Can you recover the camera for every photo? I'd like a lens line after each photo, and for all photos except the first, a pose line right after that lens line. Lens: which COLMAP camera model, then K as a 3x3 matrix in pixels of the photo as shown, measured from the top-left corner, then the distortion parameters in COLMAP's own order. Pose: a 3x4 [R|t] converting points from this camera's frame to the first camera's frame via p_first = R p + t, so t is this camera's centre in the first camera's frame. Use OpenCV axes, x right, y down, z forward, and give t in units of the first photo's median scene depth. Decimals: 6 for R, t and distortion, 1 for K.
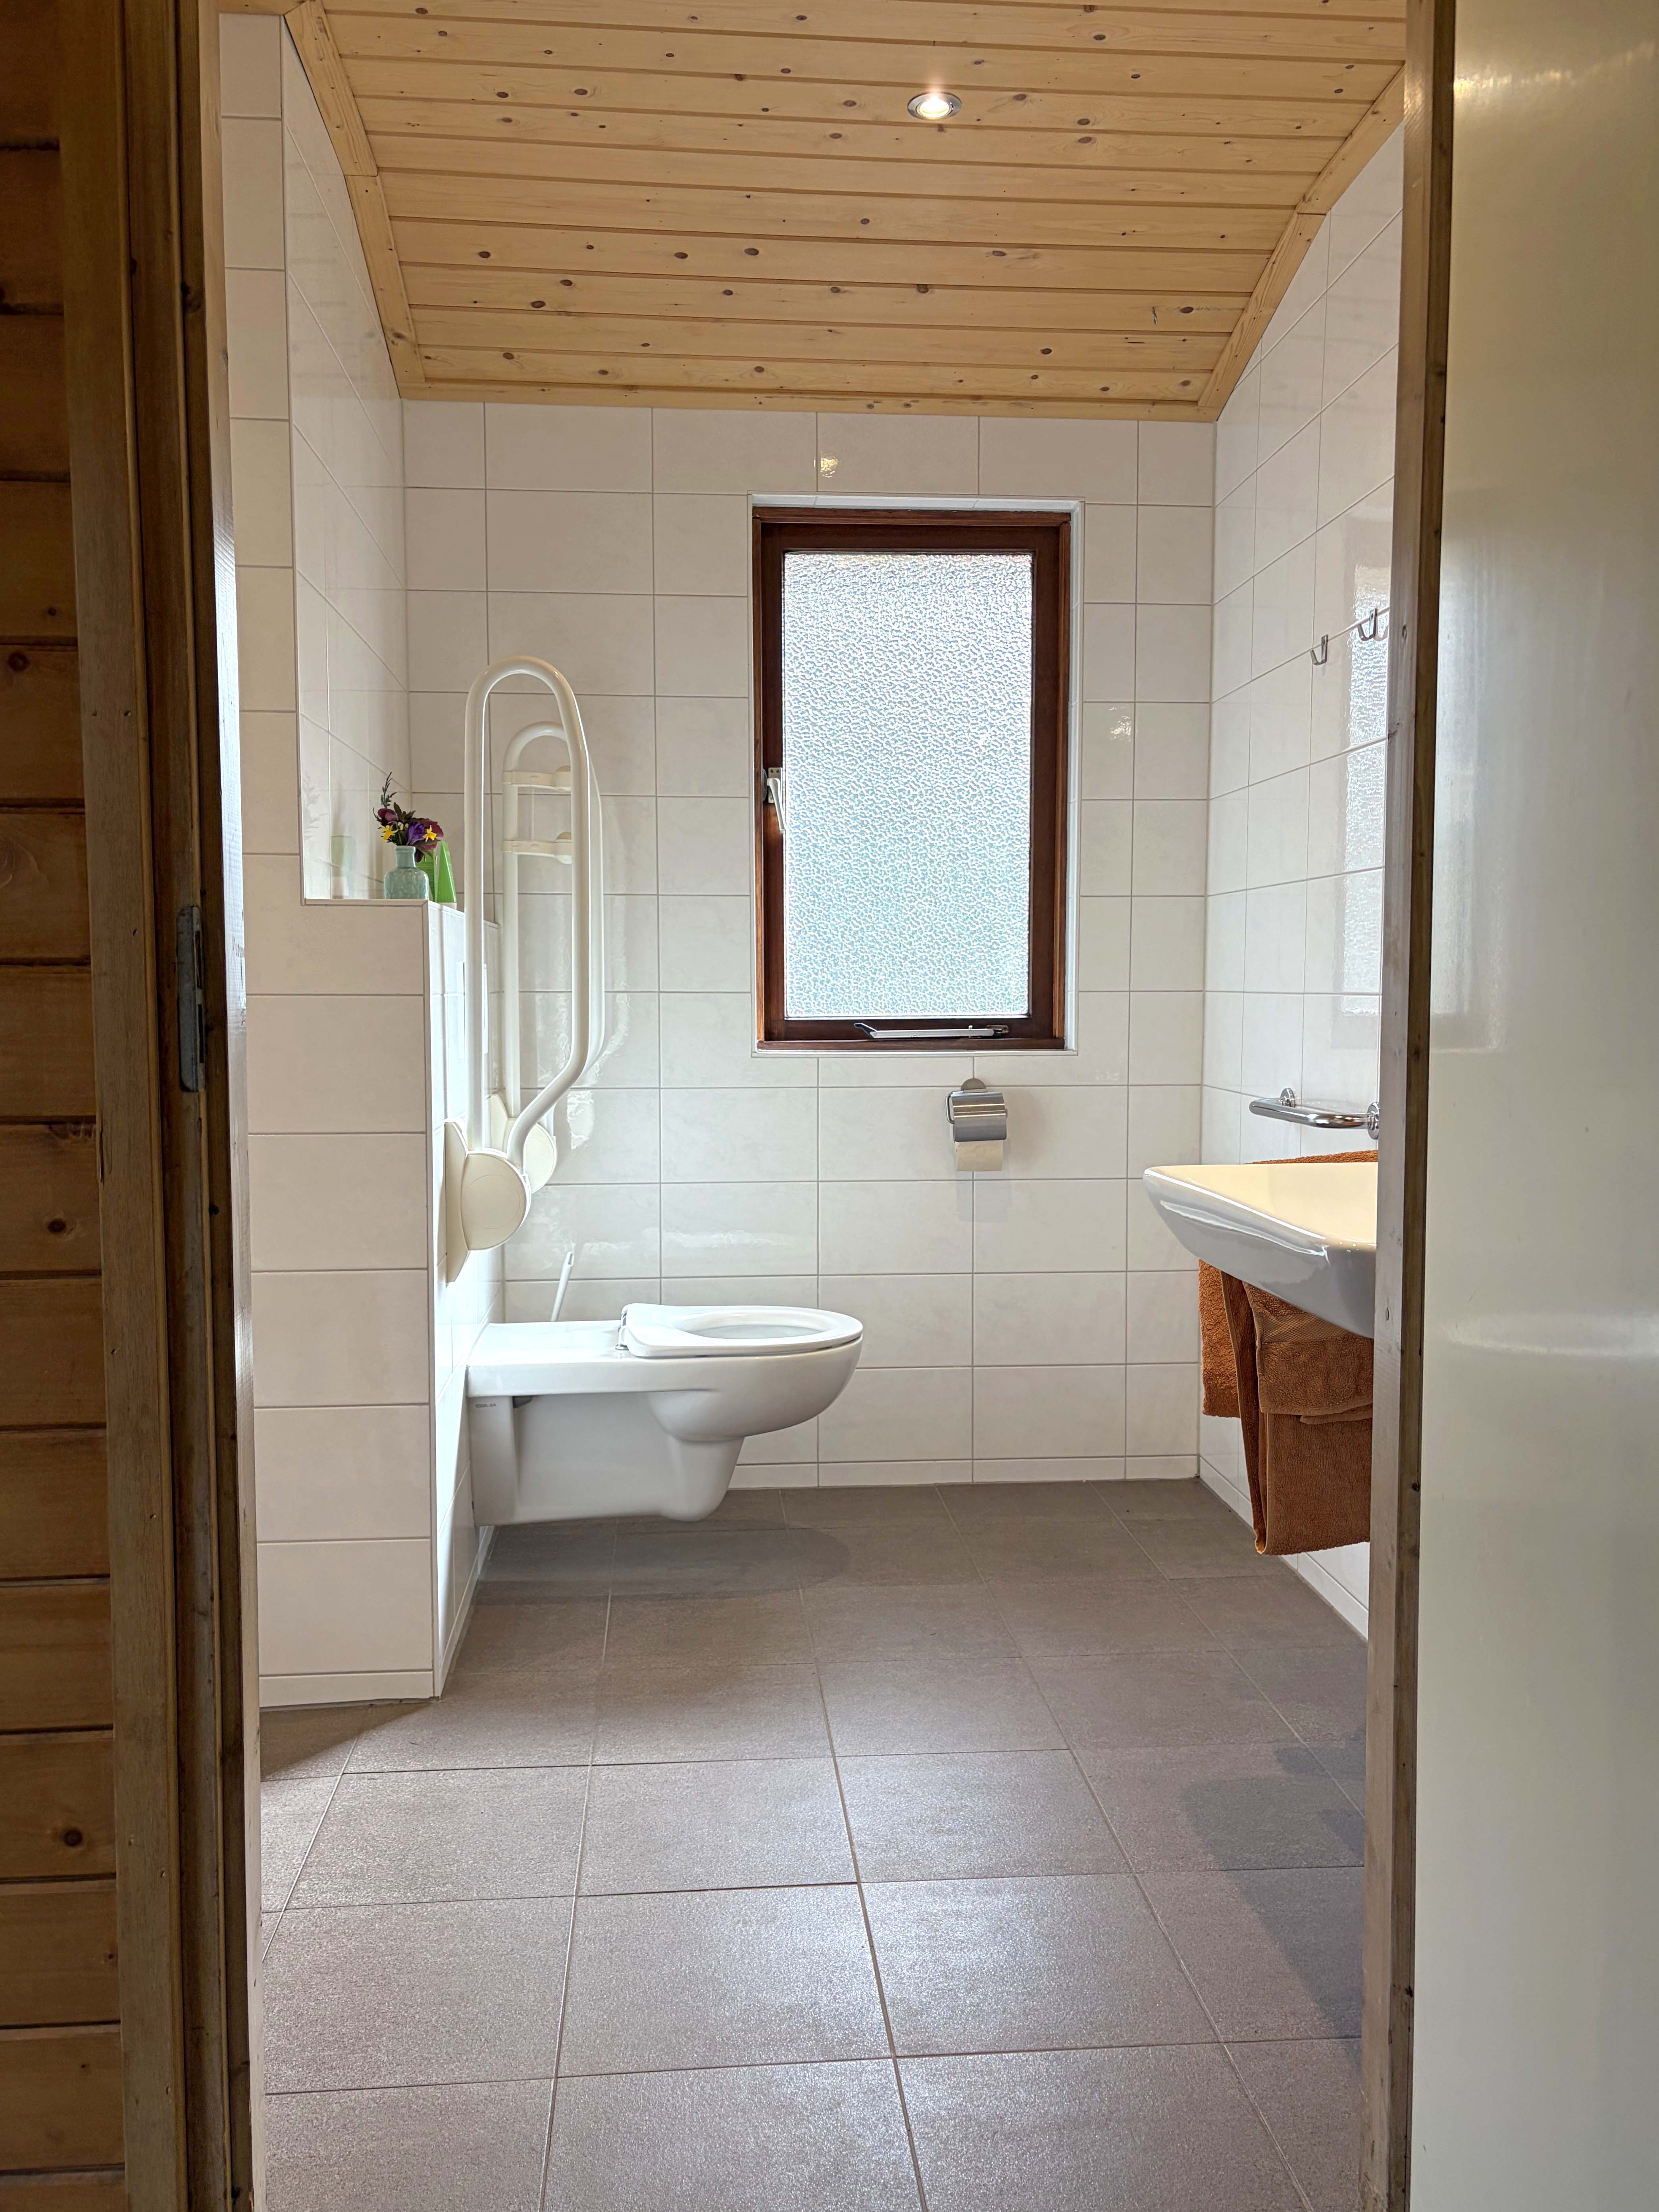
lens RADIAL K [[1737.4, 0, 826.0], [0, 1737.4, 1114.1], [0, 0, 1]] dist [0.052026, -0.011046]
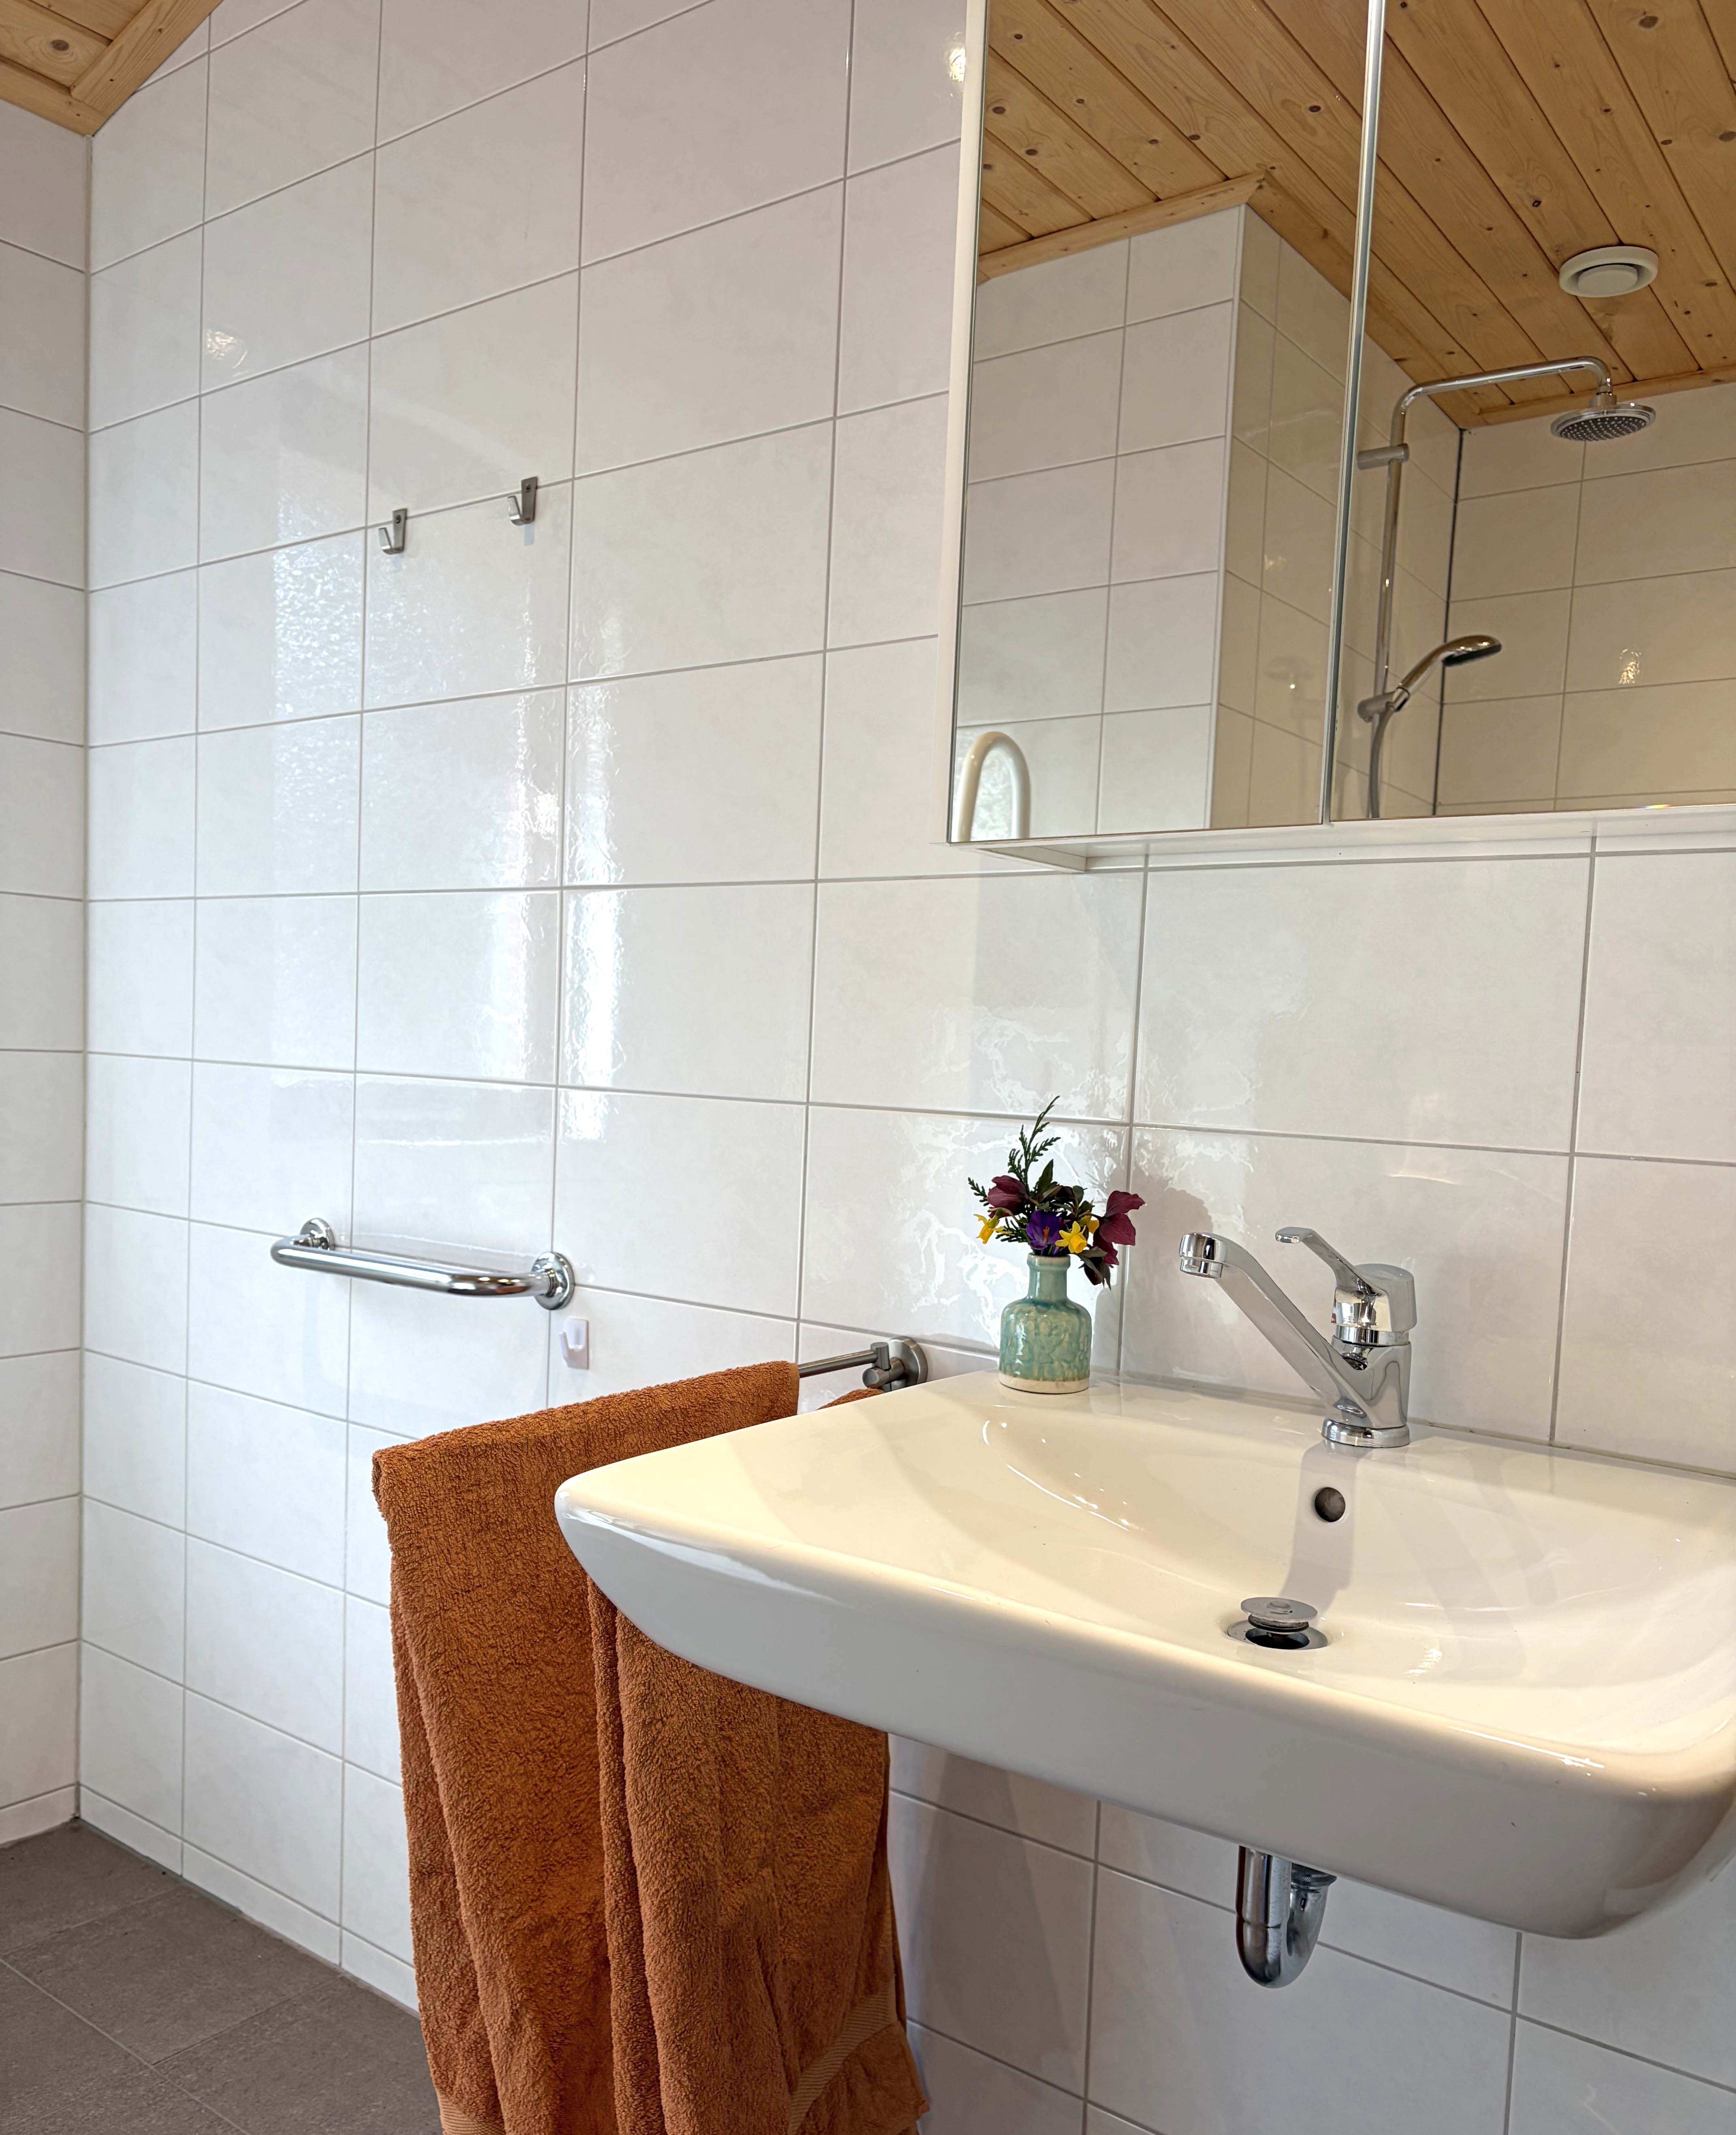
lens RADIAL K [[1777.5, 0, 865.7], [0, 1777.5, 1155.5], [0, 0, 1]] dist [0.015225, 0.007774]
pose [[0.681926, -0.022864, 0.731063, -0.075941], [0.017640, 0.999735, 0.014812, -0.046606], [-0.731208, 0.002795, 0.682149, 0.436974]]
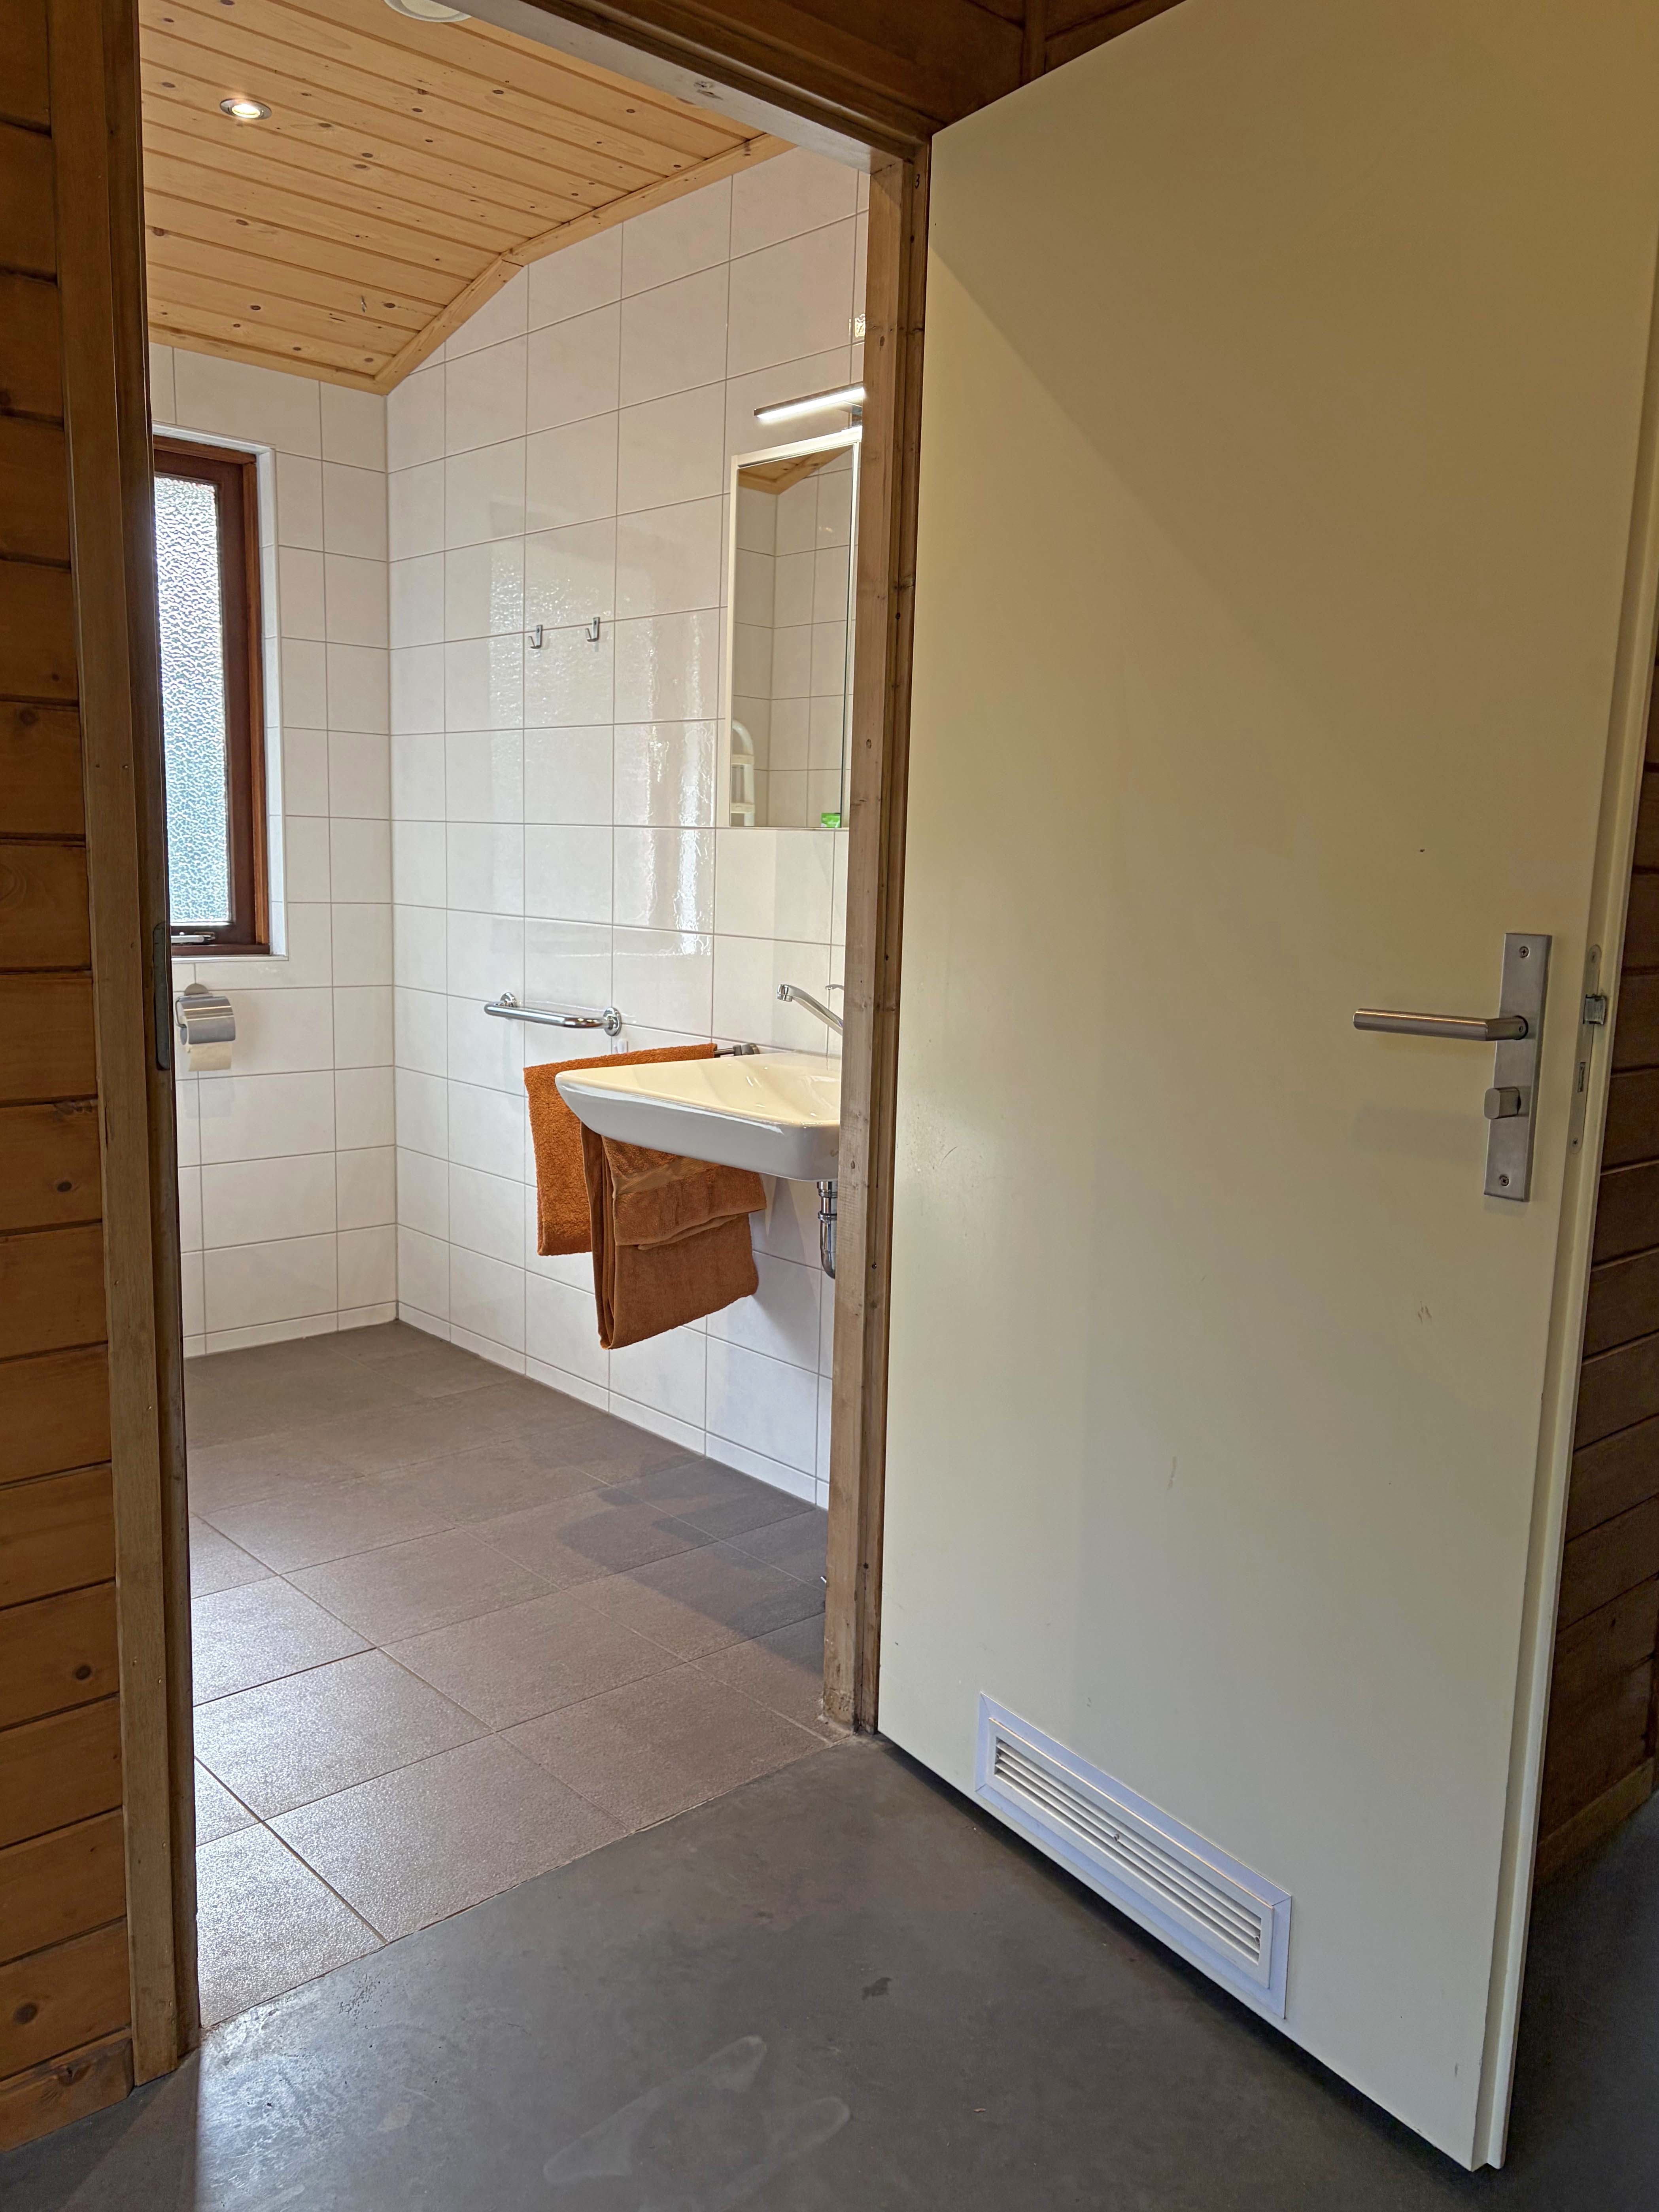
lens RADIAL K [[1721.0, 0, 834.2], [0, 1721.0, 1139.8], [0, 0, 1]] dist [0.087966, -0.089828]
pose [[0.792746, -0.073721, 0.605078, -0.315757], [0.013793, 0.994575, 0.103105, -0.036337], [-0.609397, -0.073390, 0.789462, -0.117359]]
